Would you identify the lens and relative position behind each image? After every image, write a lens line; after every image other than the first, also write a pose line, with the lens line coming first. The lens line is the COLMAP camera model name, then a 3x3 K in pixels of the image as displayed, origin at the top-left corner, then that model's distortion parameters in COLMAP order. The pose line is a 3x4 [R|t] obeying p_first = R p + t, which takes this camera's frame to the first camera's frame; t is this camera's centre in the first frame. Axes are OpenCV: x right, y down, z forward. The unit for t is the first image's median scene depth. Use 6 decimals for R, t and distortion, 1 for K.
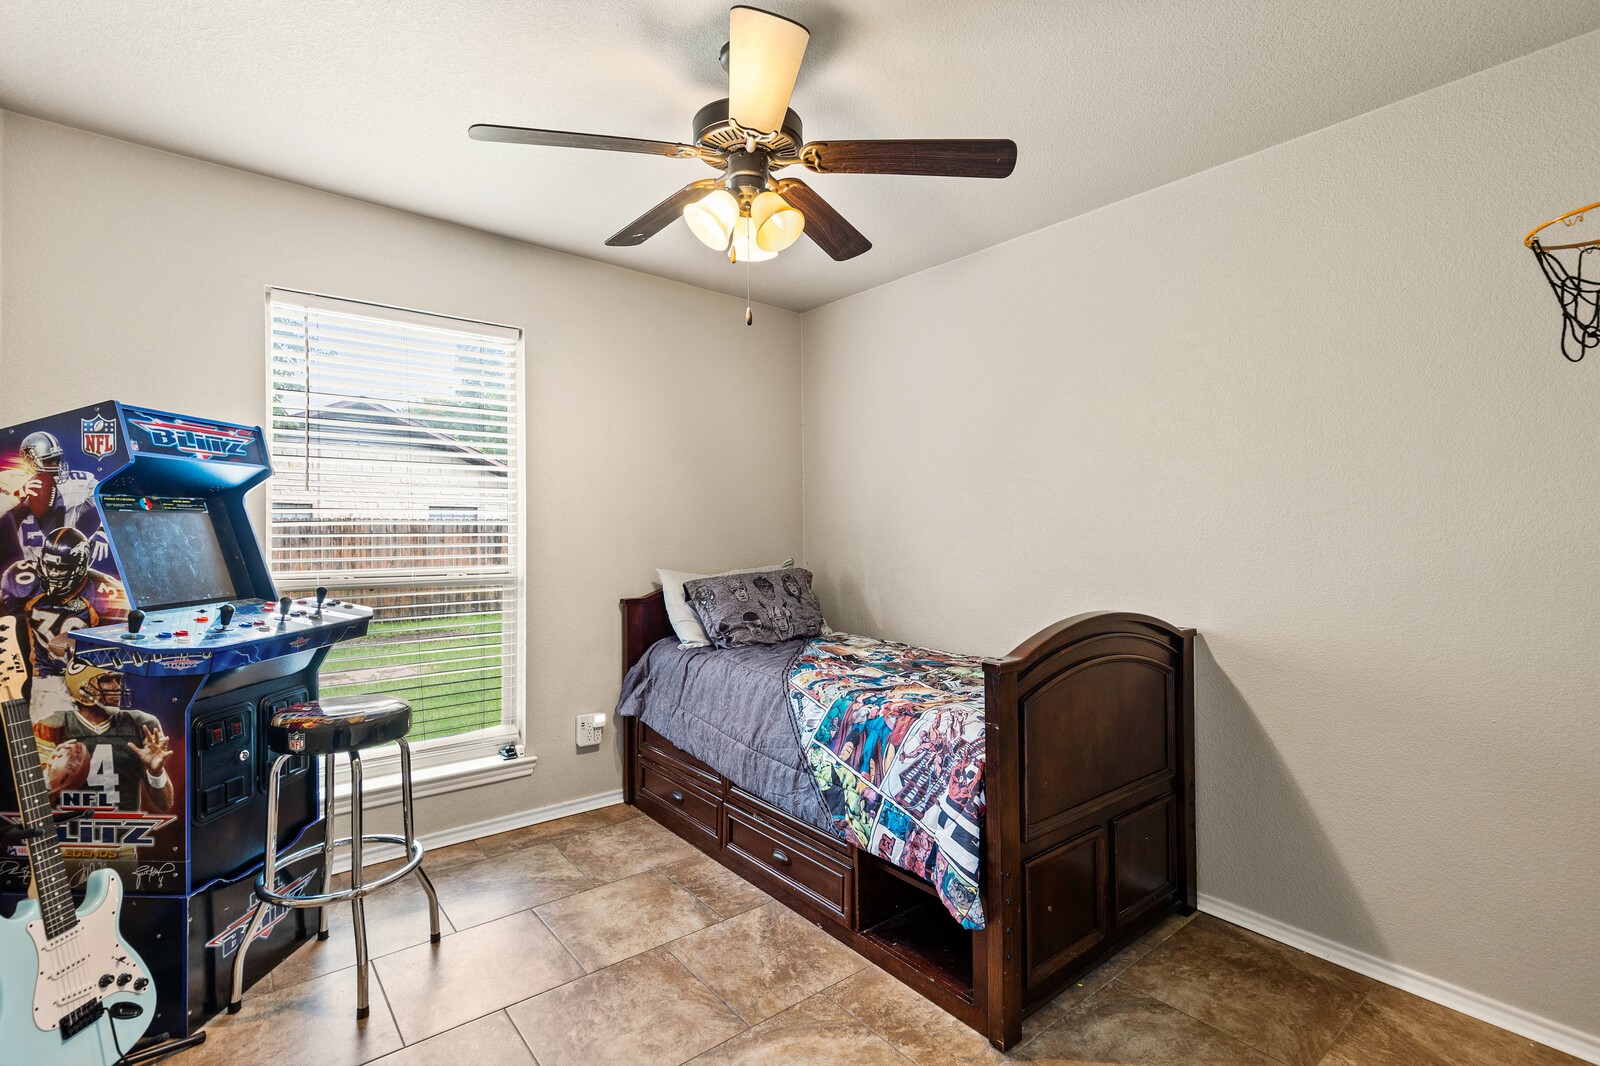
lens RADIAL K [[725.4, 0, 798.7], [0, 725.4, 535.3], [0, 0, 1]] dist [0.005176, -0.000451]
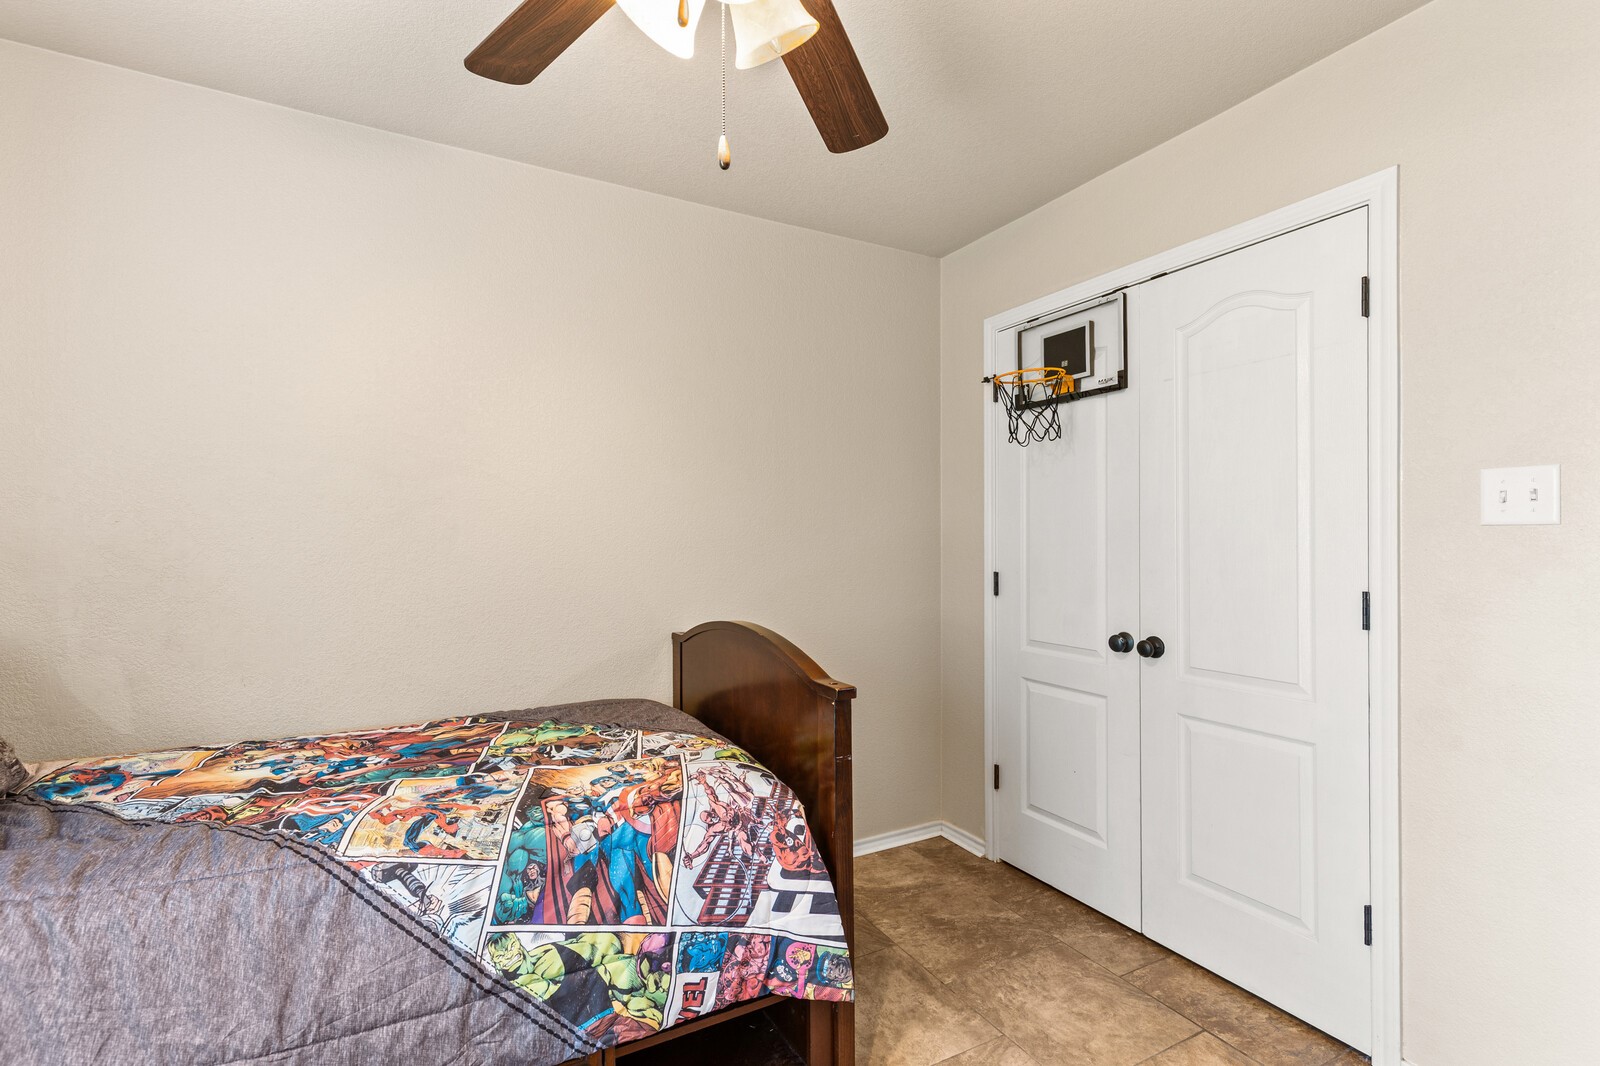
lens RADIAL K [[725.4, 0, 797.9], [0, 725.4, 533.9], [0, 0, 1]] dist [0.005176, -0.000451]
pose [[0.188290, -0.000339, 0.982113, -0.523217], [0.010933, 0.999939, -0.001751, -0.011635], [-0.982053, 0.011067, 0.188283, 0.741175]]
